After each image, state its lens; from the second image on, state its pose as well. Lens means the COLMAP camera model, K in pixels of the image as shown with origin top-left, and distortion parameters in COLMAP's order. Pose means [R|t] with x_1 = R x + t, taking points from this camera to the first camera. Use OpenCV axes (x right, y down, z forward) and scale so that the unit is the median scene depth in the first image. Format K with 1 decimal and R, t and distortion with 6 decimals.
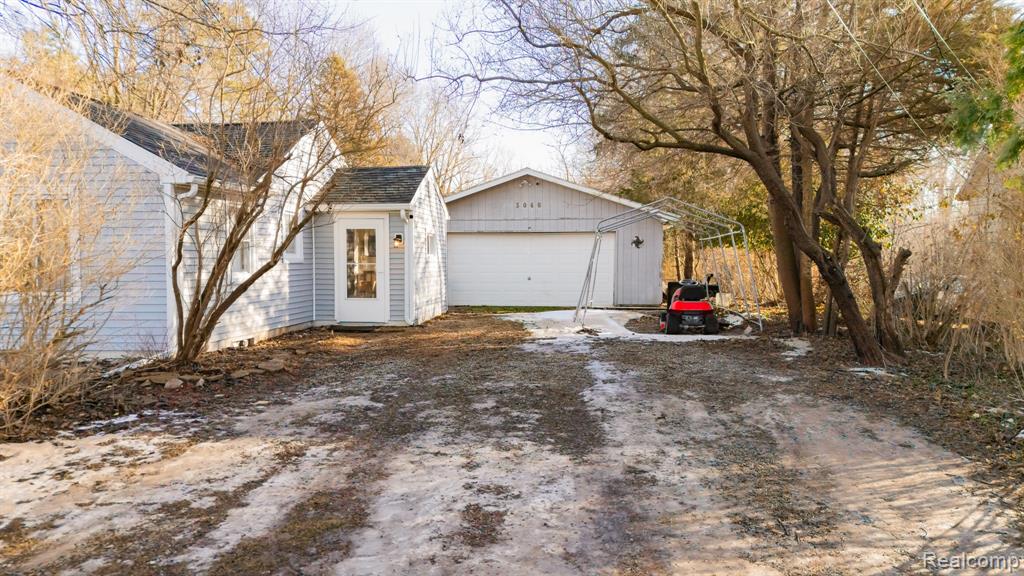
lens RADIAL K [[746.6, 0, 506.9], [0, 746.6, 280.3], [0, 0, 1]] dist [0.072282, -0.056750]
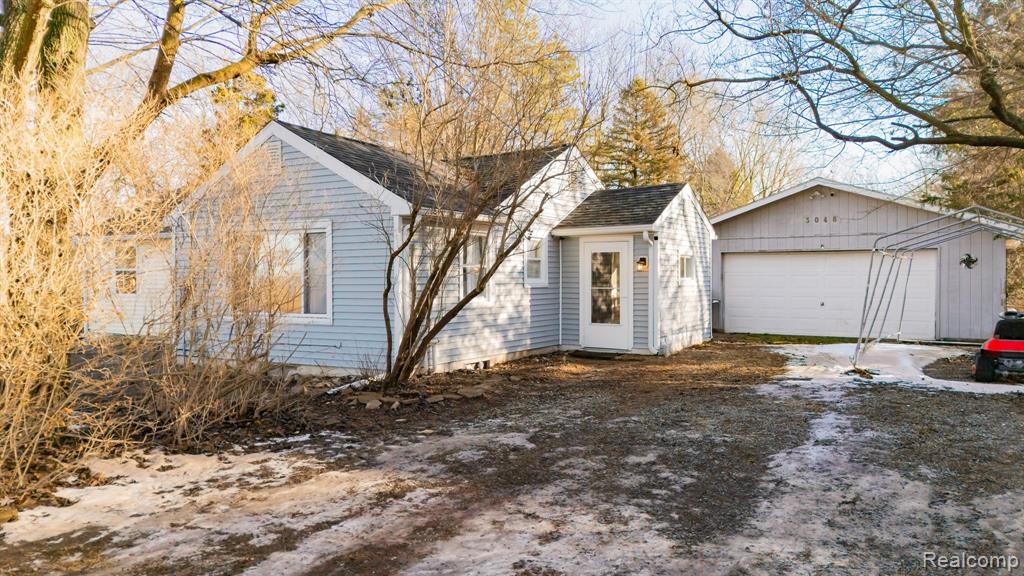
lens RADIAL K [[746.6, 0, 505.4], [0, 746.6, 285.3], [0, 0, 1]] dist [0.072282, -0.056750]
pose [[0.907793, 0.004369, -0.419395, 0.220556], [-0.011869, 0.999813, -0.015274, -0.021738], [0.419250, 0.018843, 0.907675, 0.161308]]
